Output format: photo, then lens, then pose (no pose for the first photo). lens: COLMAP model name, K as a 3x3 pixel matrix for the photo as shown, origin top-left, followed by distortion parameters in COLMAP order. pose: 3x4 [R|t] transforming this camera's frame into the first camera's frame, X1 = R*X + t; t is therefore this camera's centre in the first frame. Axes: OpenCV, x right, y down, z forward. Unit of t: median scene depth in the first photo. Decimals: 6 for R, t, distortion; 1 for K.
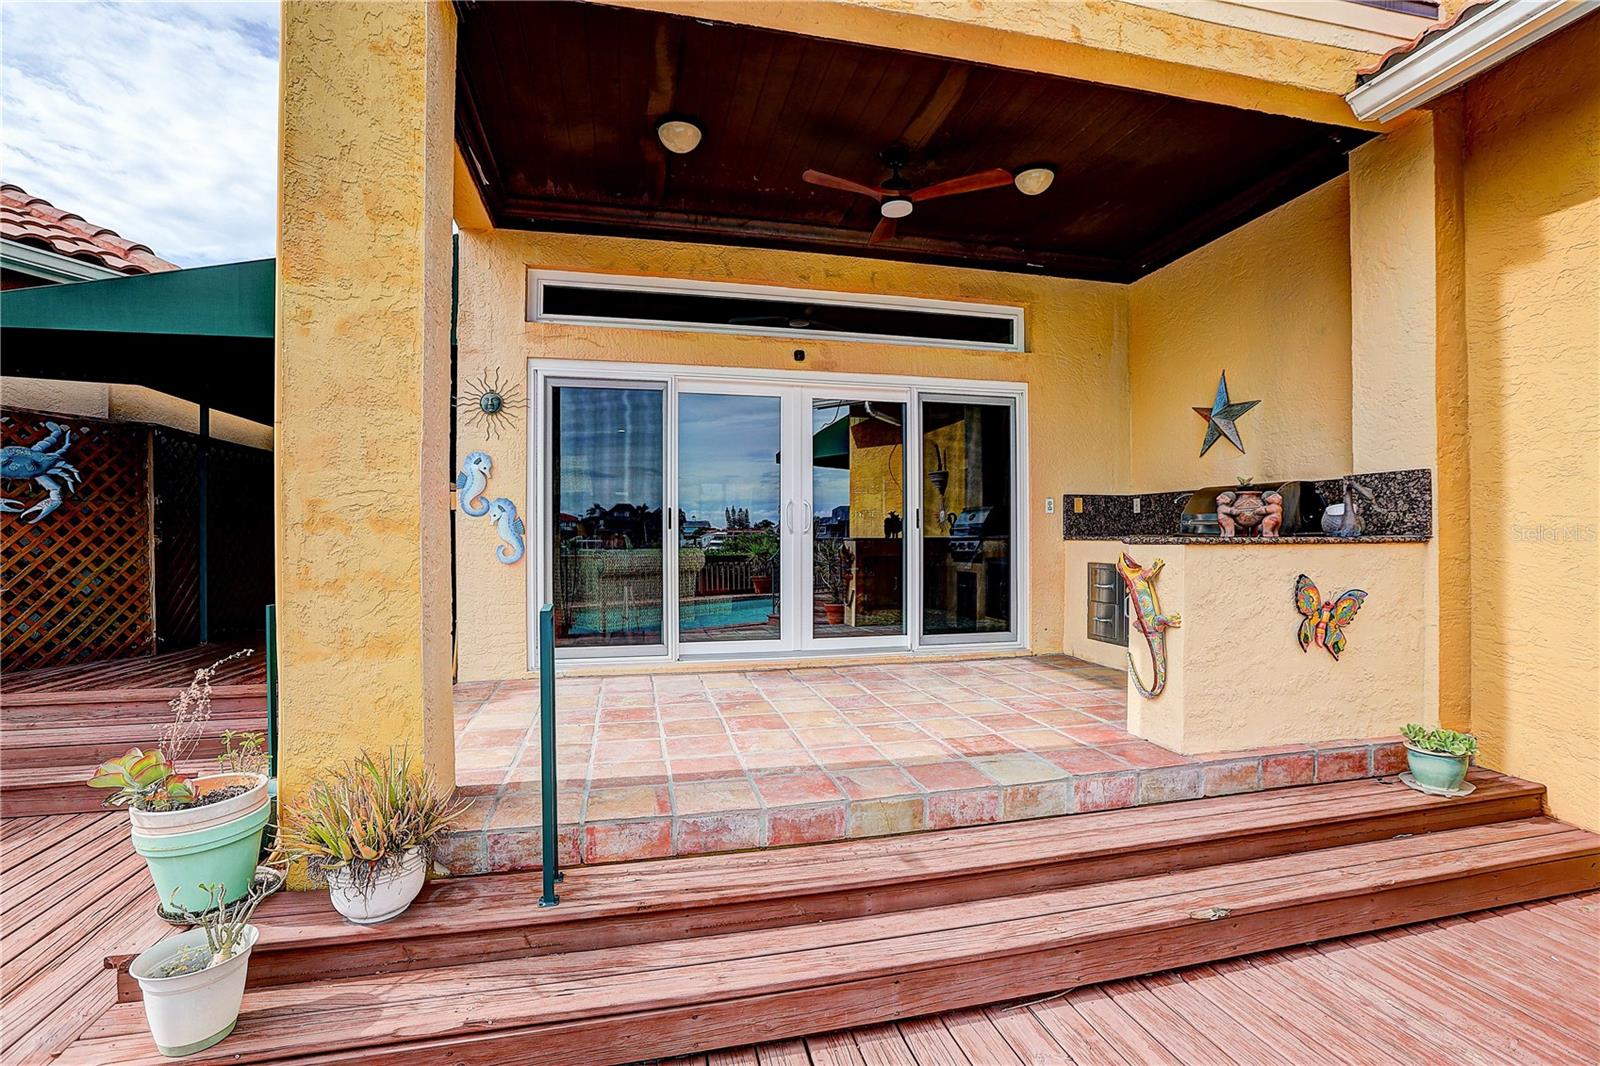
lens RADIAL K [[729.2, 0, 800.2], [0, 729.2, 531.9], [0, 0, 1]] dist [-0.045854, 0.015024]
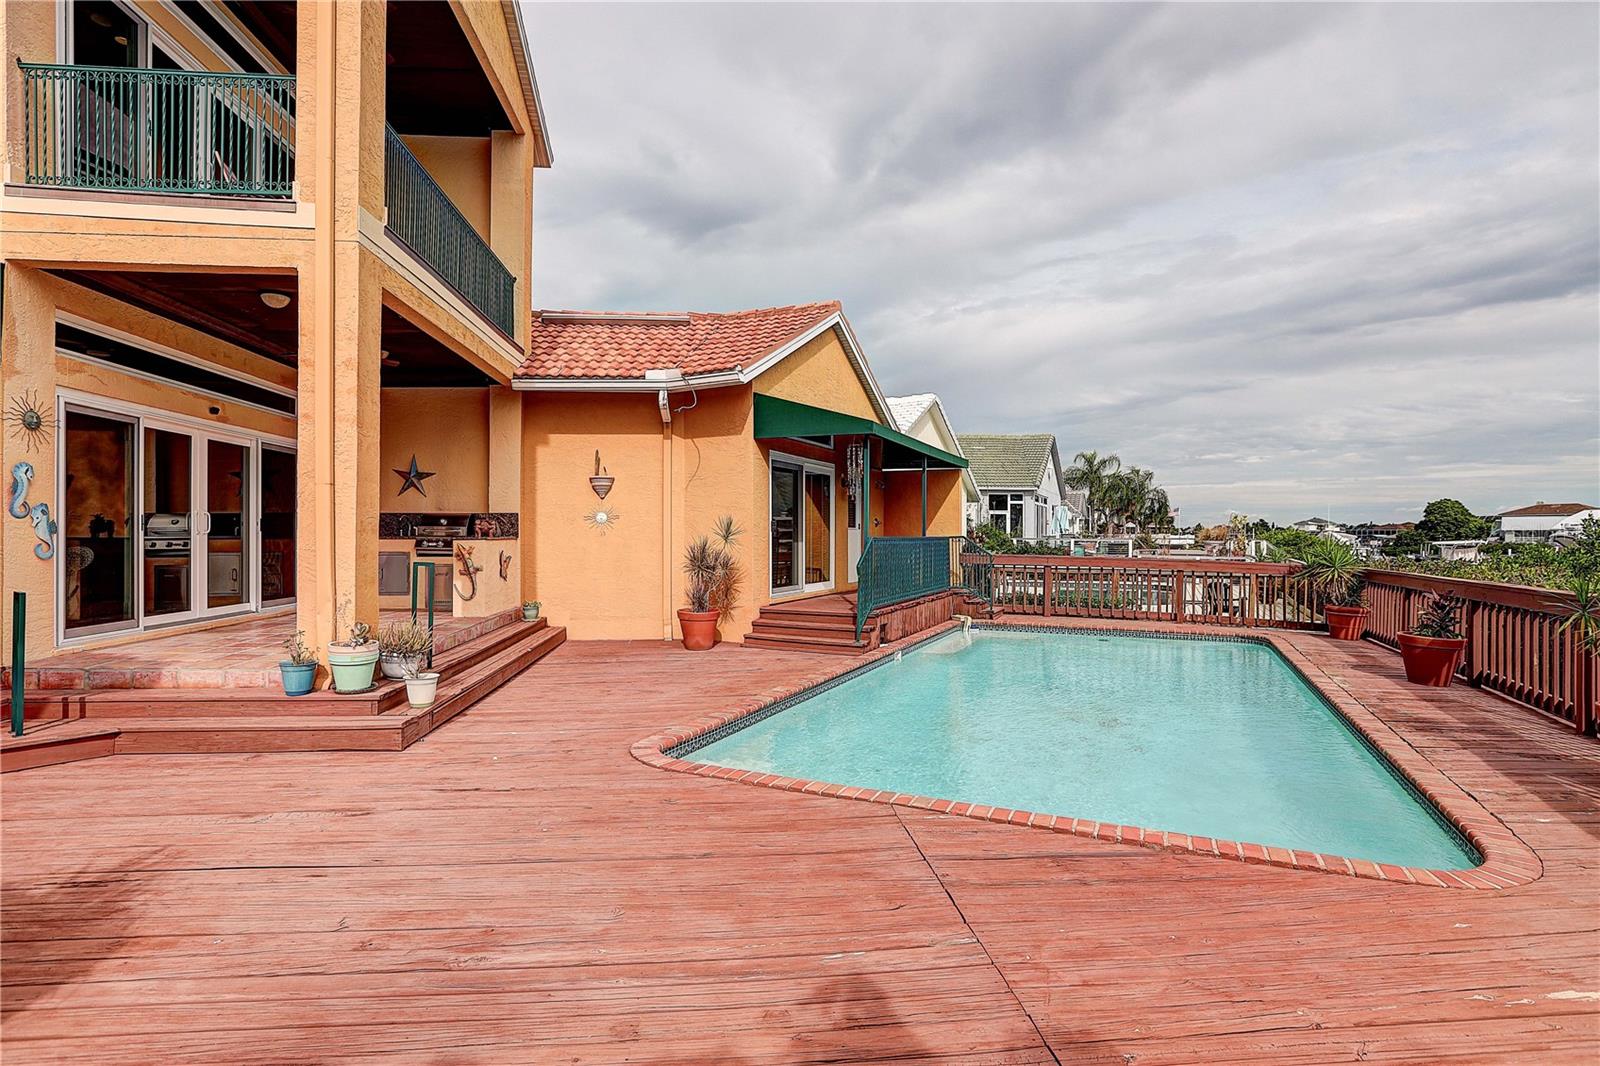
lens RADIAL K [[797.5, 0, 795.5], [0, 797.5, 536.1], [0, 0, 1]] dist [-0.035827, 0.005760]
pose [[0.140417, 0.001719, 0.990091, -1.917400], [-0.005566, 0.999984, -0.000947, 0.000782], [-0.990077, -0.005378, 0.140425, -0.493076]]
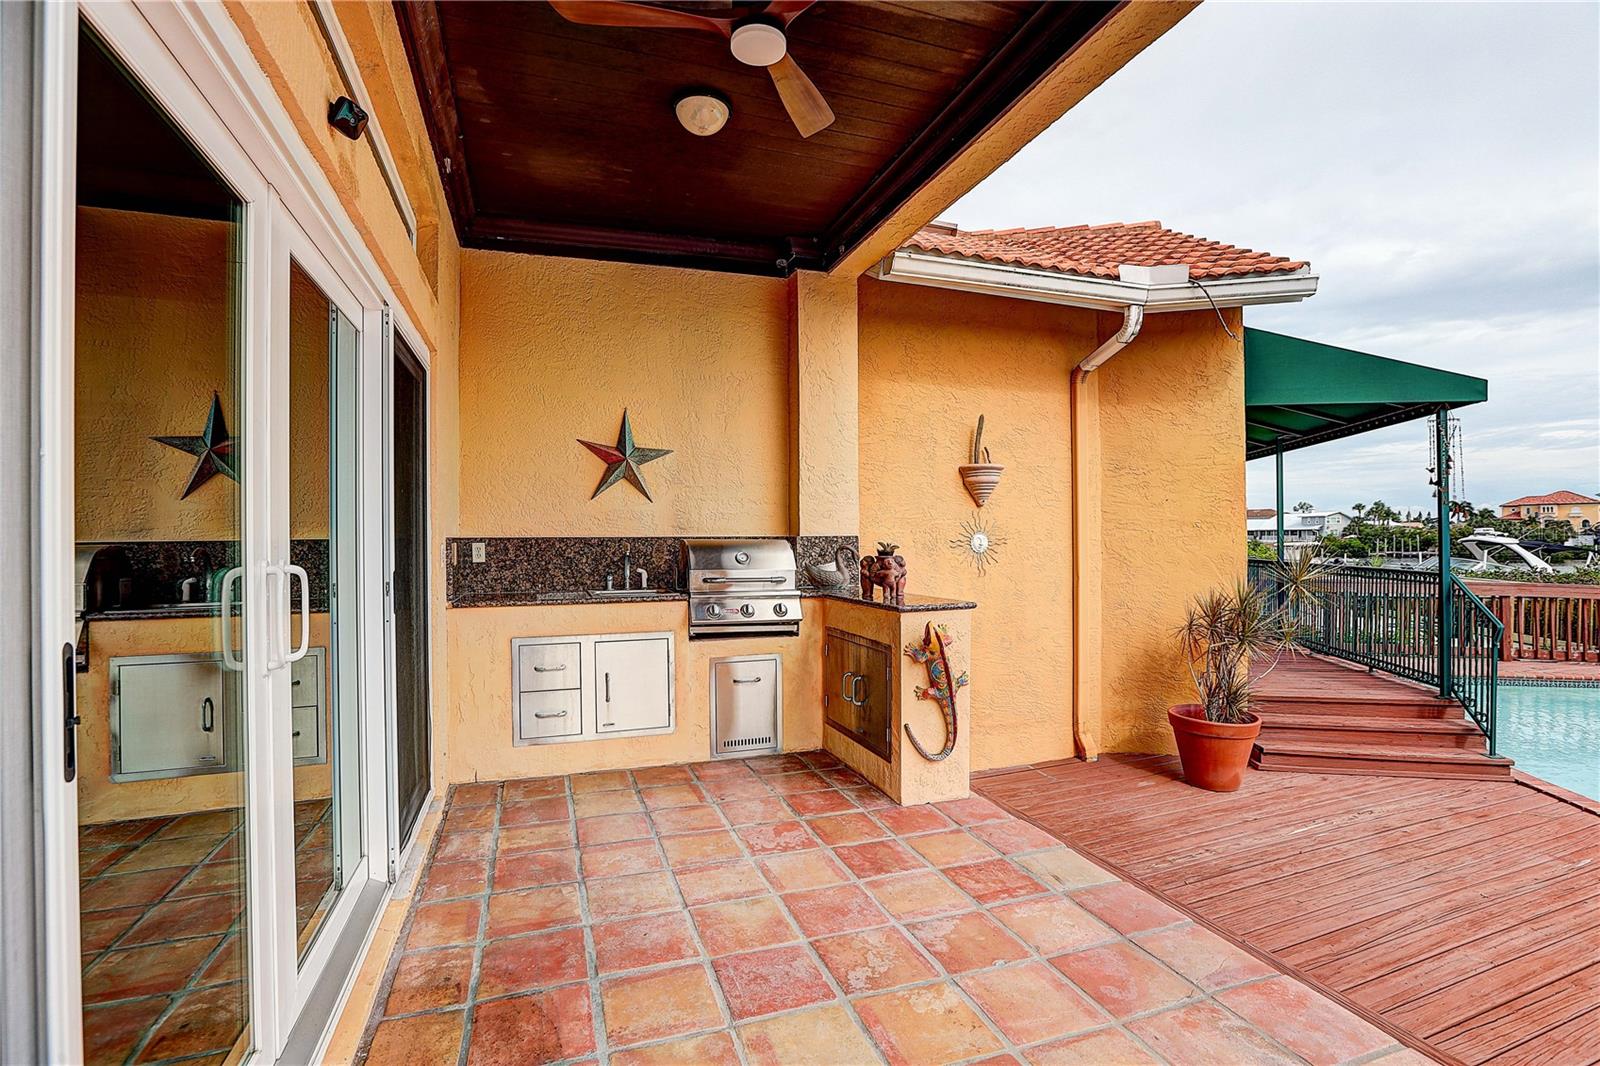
lens RADIAL K [[729.2, 0, 804.5], [0, 729.2, 531.3], [0, 0, 1]] dist [-0.045854, 0.015024]
pose [[-0.119043, 0.009603, 0.992843, -0.467192], [0.001419, 0.999954, -0.009501, -0.076636], [-0.992888, 0.000278, -0.119051, 1.163567]]
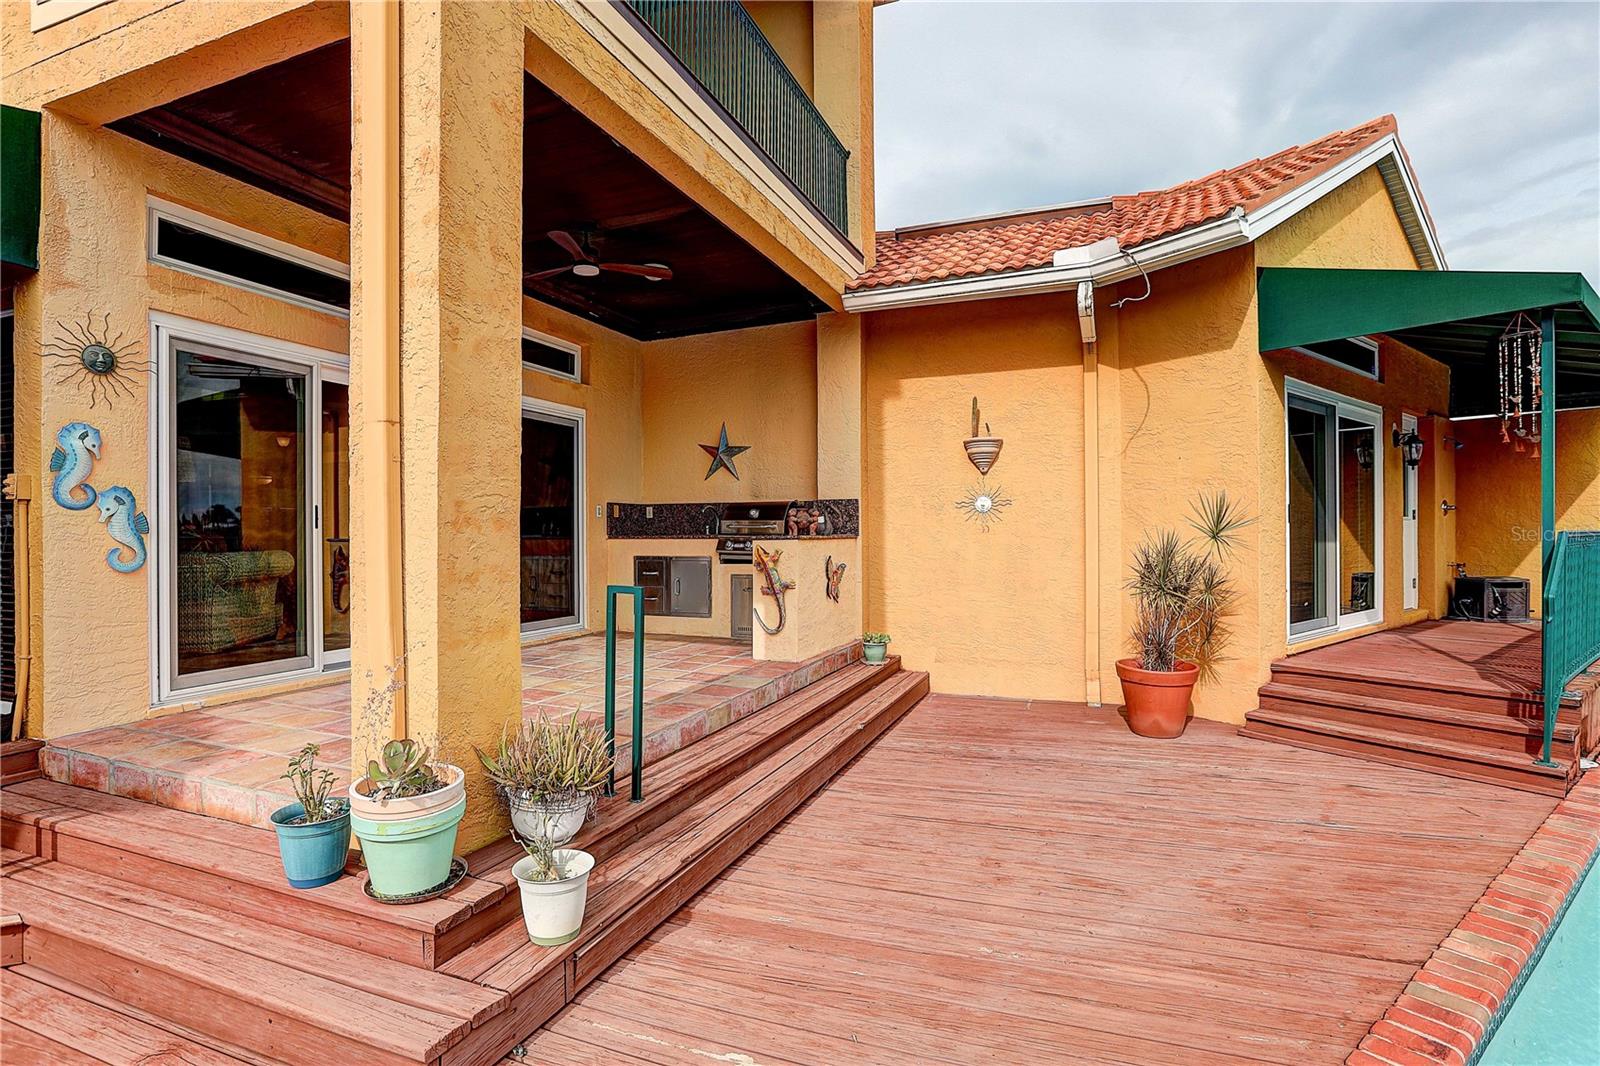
lens RADIAL K [[797.5, 0, 796.3], [0, 797.5, 523.7], [0, 0, 1]] dist [-0.035827, 0.005760]
pose [[0.573702, 0.010331, 0.818999, -0.867230], [-0.000380, 0.999924, -0.012347, 0.003247], [-0.819064, 0.006772, 0.573662, -0.075364]]
